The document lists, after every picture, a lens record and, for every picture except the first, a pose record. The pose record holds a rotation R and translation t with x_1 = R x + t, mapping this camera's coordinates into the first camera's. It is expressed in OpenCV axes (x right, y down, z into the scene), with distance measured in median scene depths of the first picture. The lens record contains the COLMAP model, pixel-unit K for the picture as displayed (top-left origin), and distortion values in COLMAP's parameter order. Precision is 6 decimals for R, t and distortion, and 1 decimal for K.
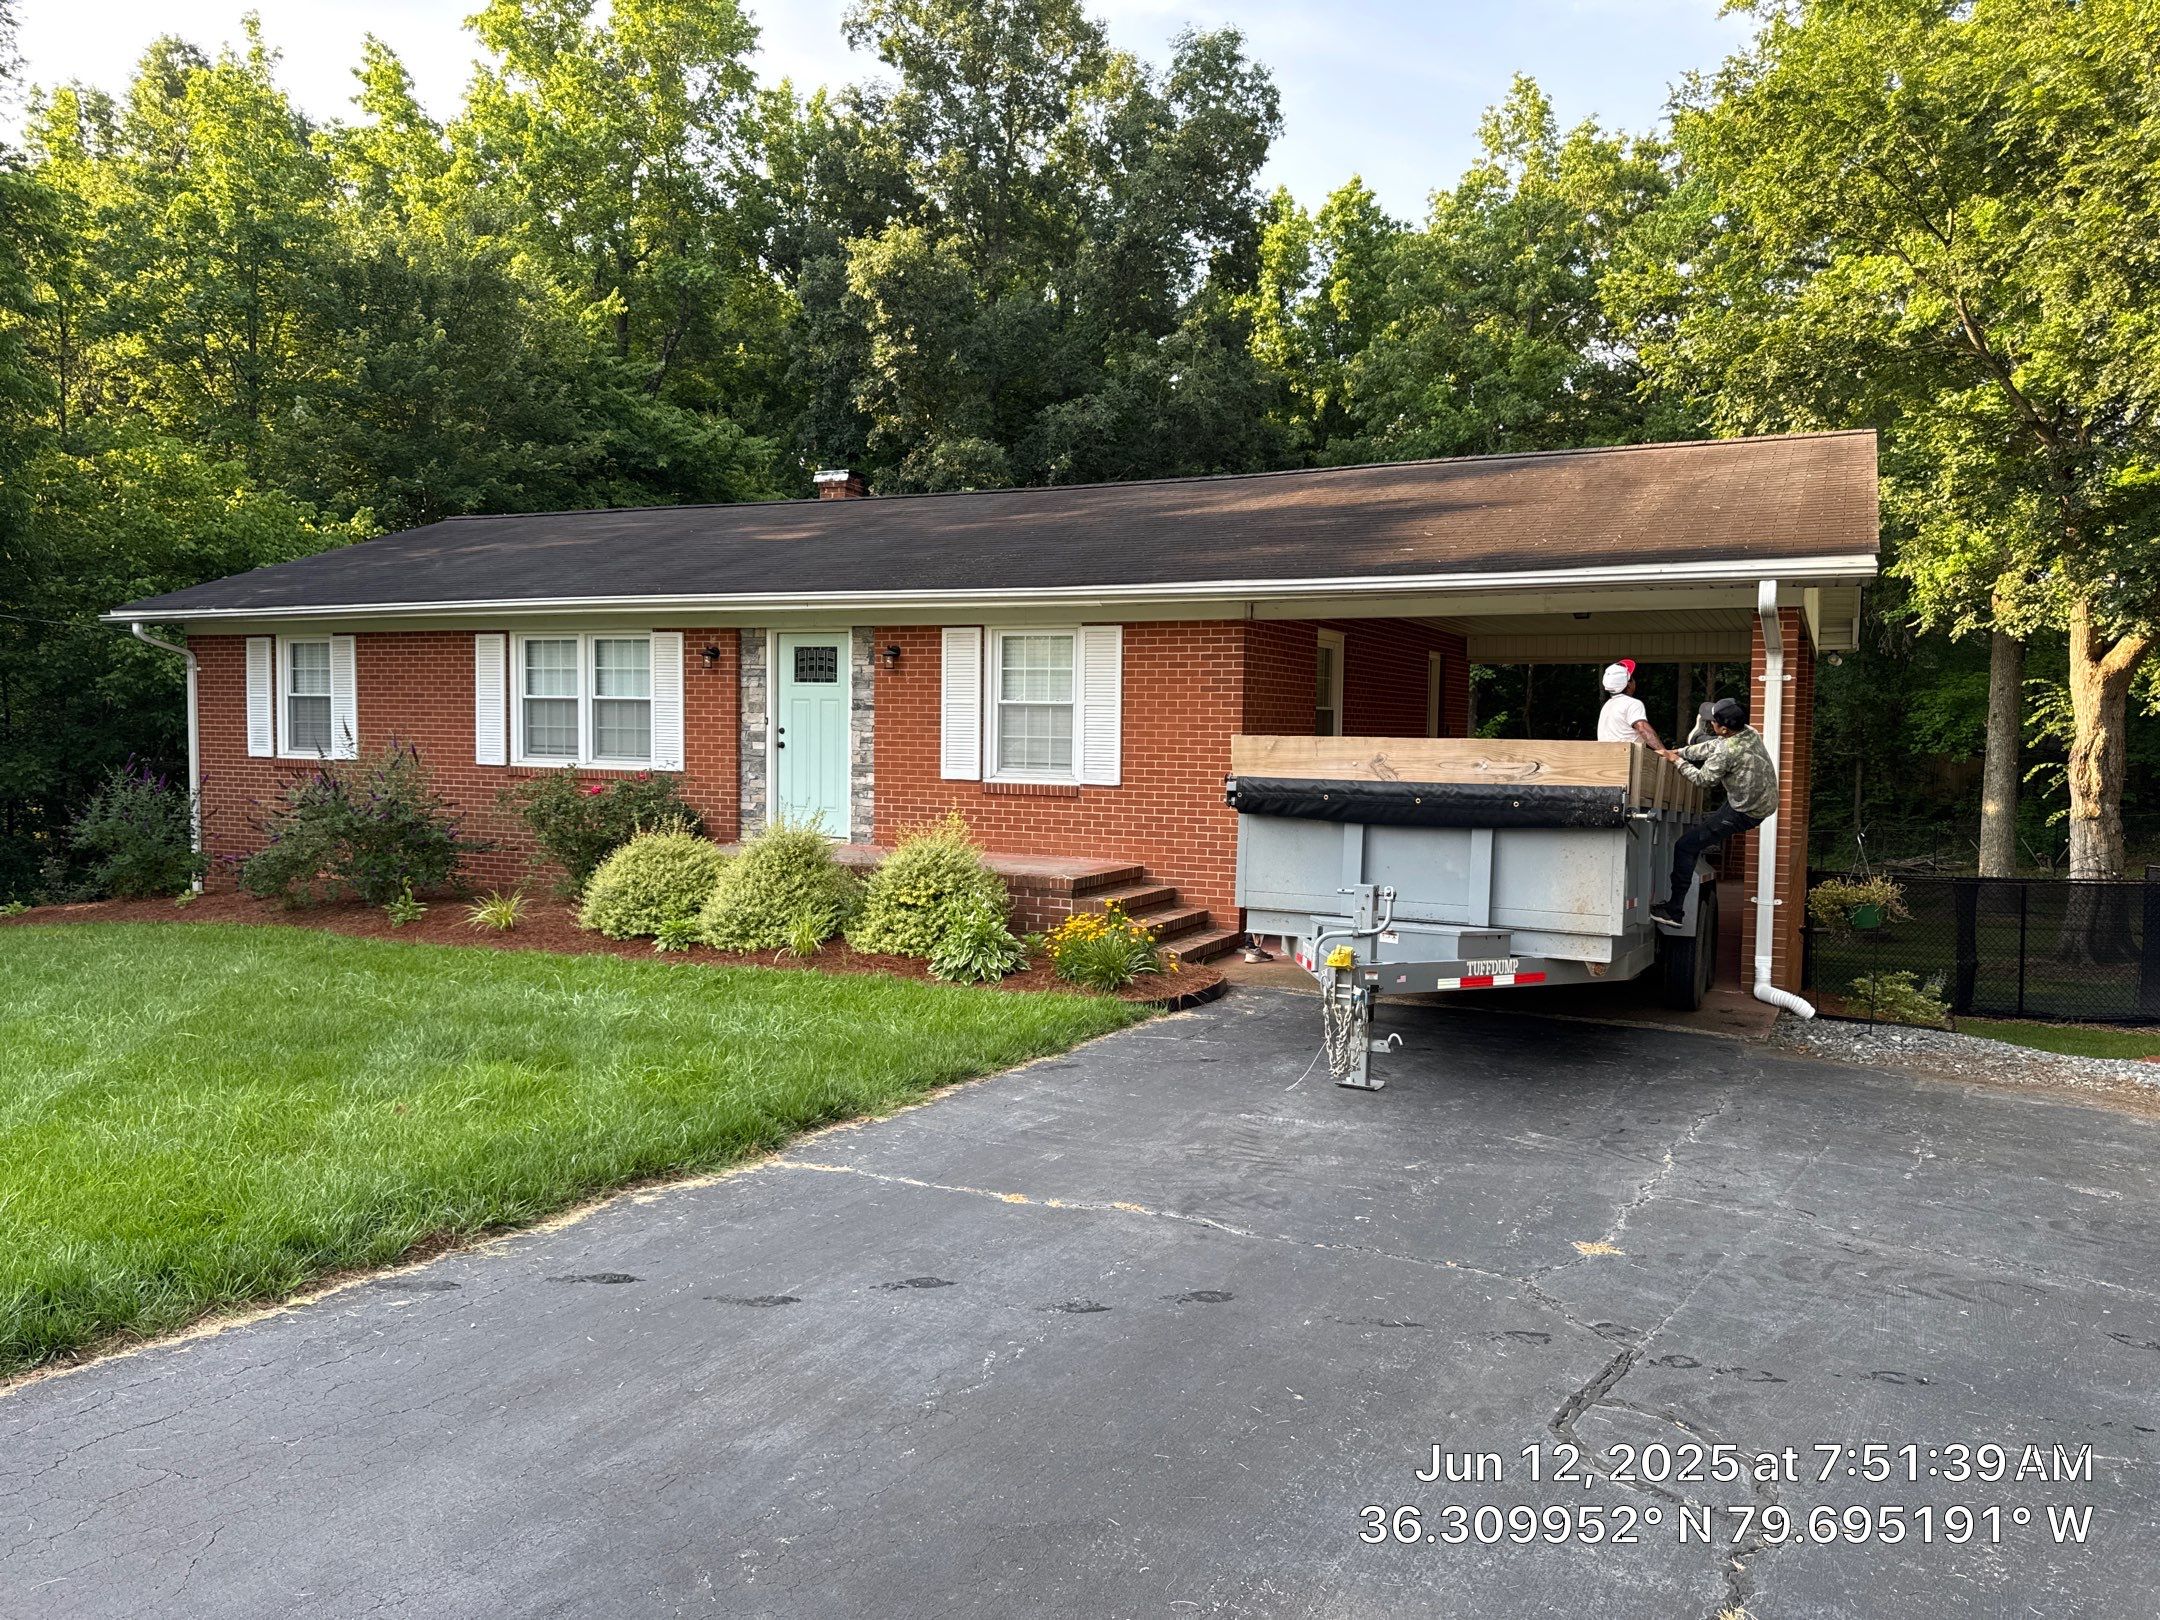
lens RADIAL K [[1532.3, 0, 1107.1], [0, 1532.3, 803.6], [0, 0, 1]] dist [0.028571, 0.003061]
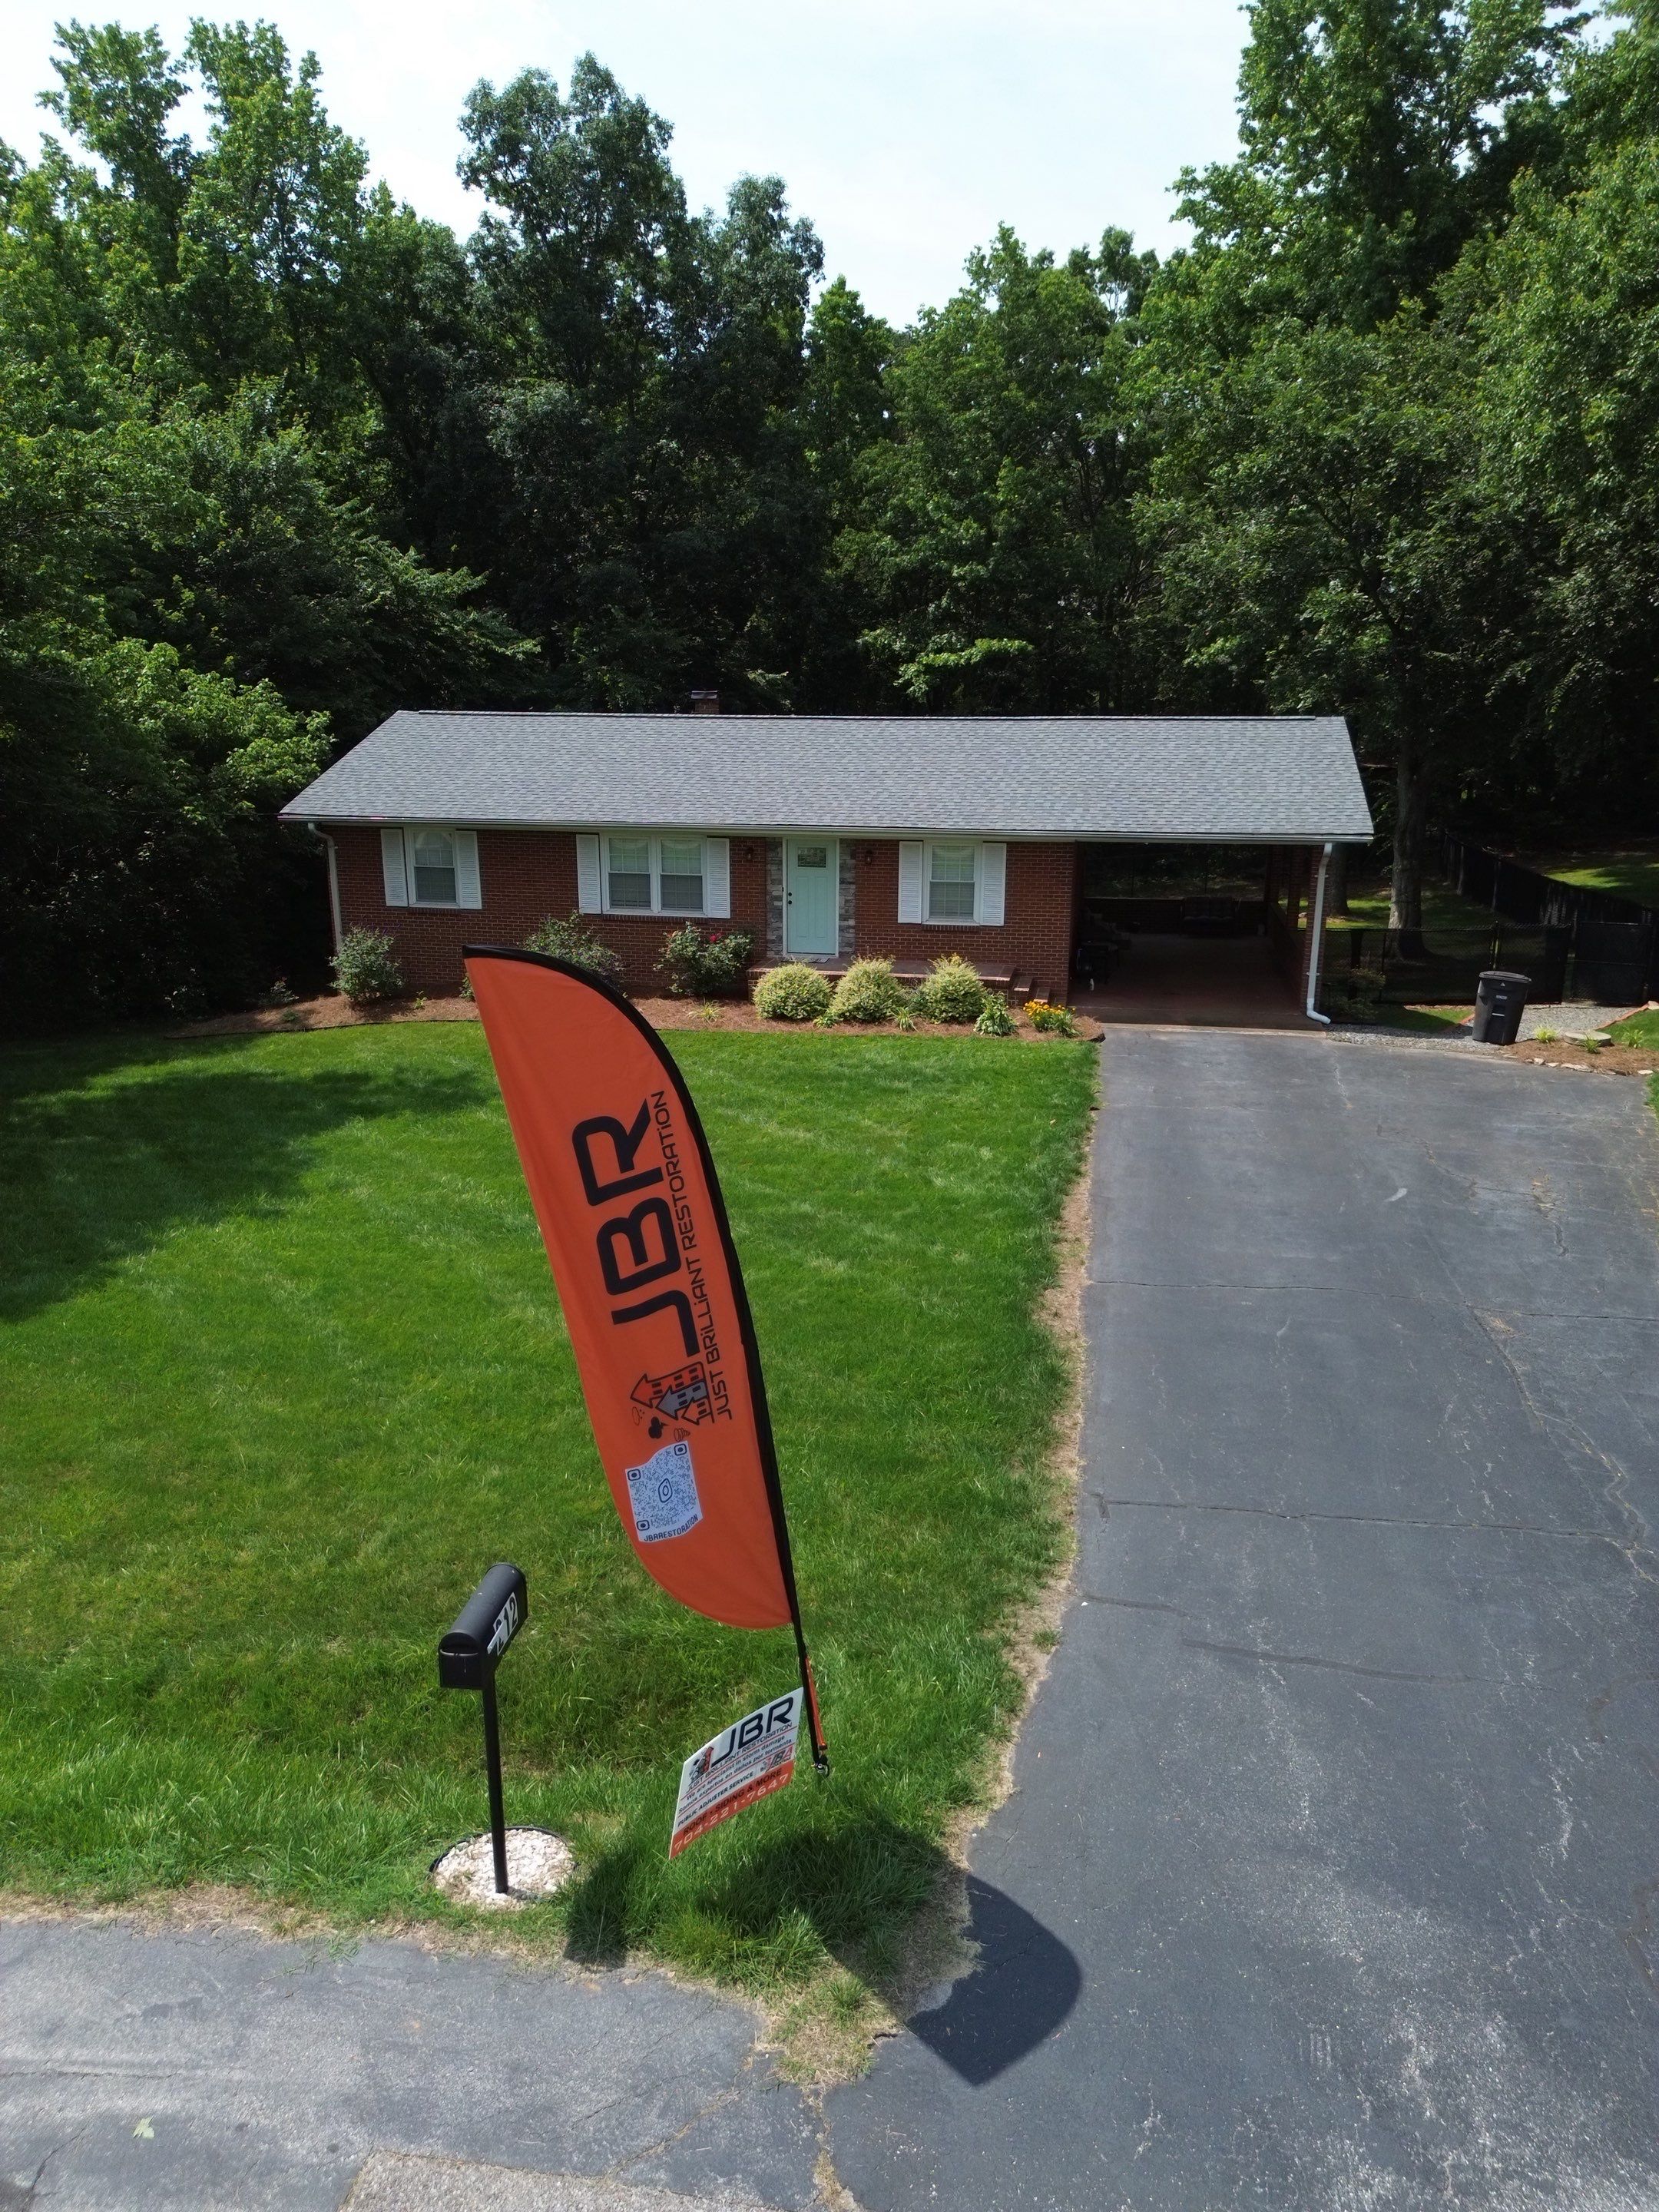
lens RADIAL K [[1567.4, 0, 829.5], [0, 1567.4, 1106.0], [0, 0, 1]] dist [0.076901, -0.064220]
pose [[0.968717, -0.069458, 0.238252, -0.466026], [0.021324, 0.979781, 0.198935, -0.126706], [-0.247252, -0.187631, 0.950611, -0.601490]]
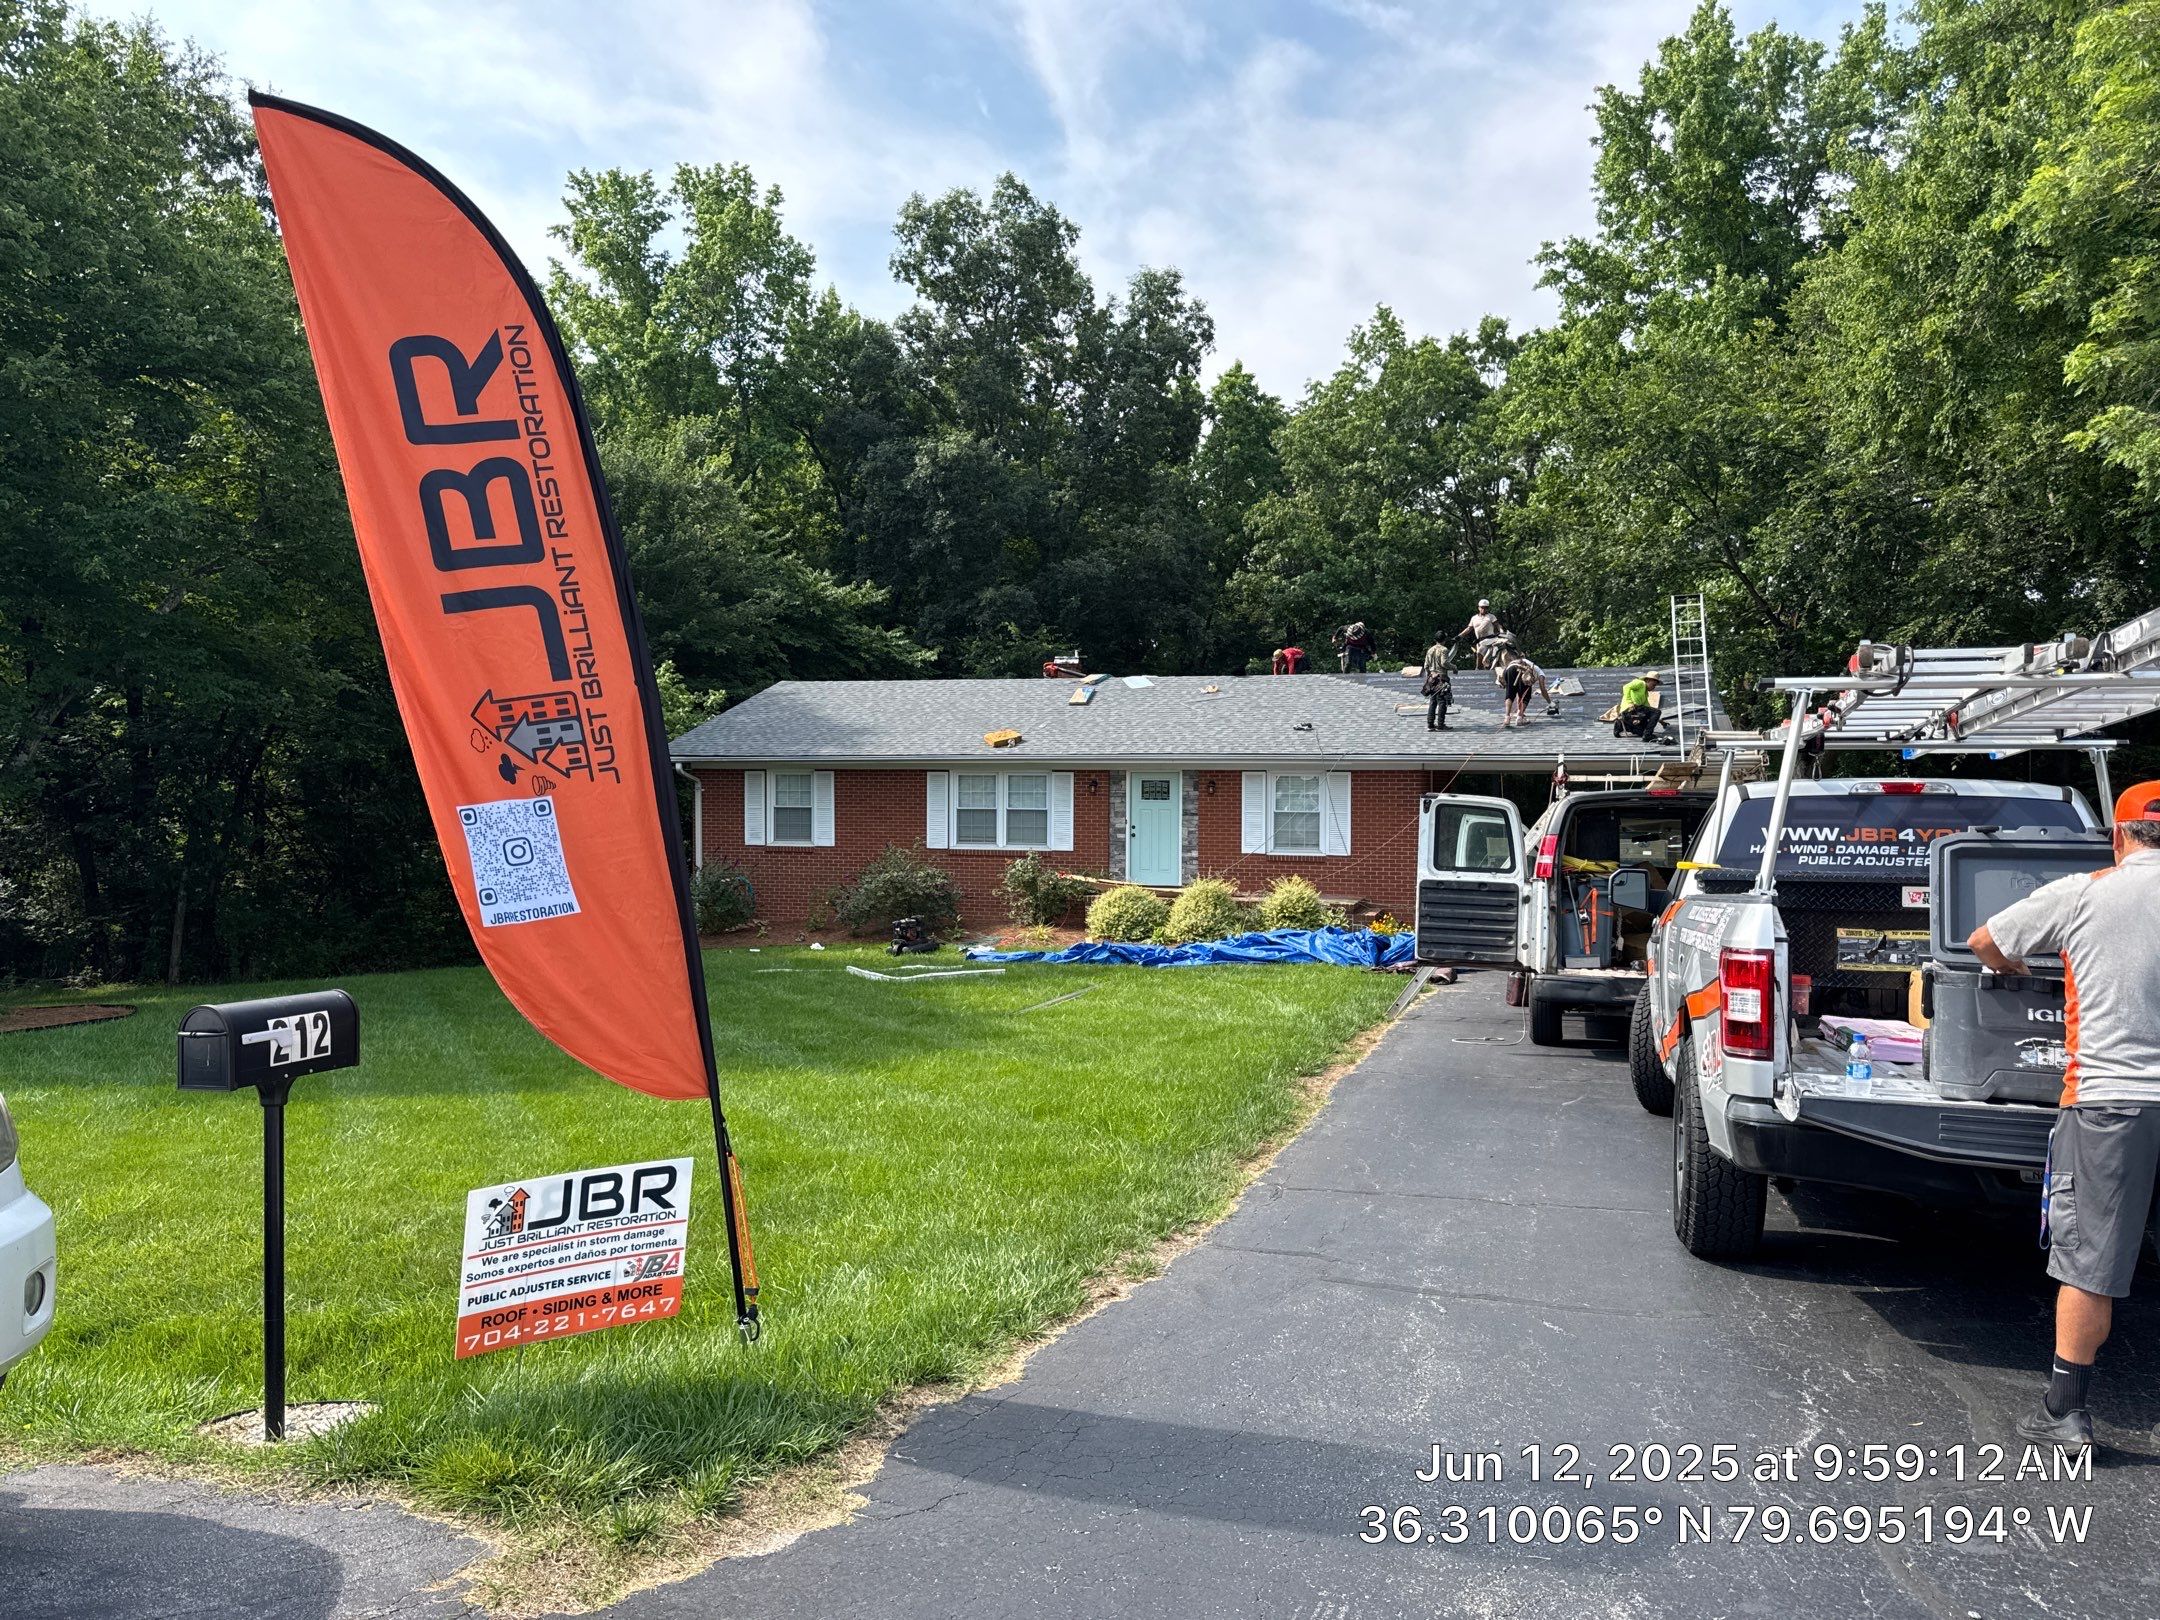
lens RADIAL K [[1530.5, 0, 1096.2], [0, 1530.5, 816.8], [0, 0, 1]] dist [0.076901, -0.064220]
pose [[0.989437, -0.011929, 0.144474, -0.383882], [0.016782, 0.999333, -0.032419, -0.001901], [-0.143991, 0.034501, 0.988977, -0.564327]]
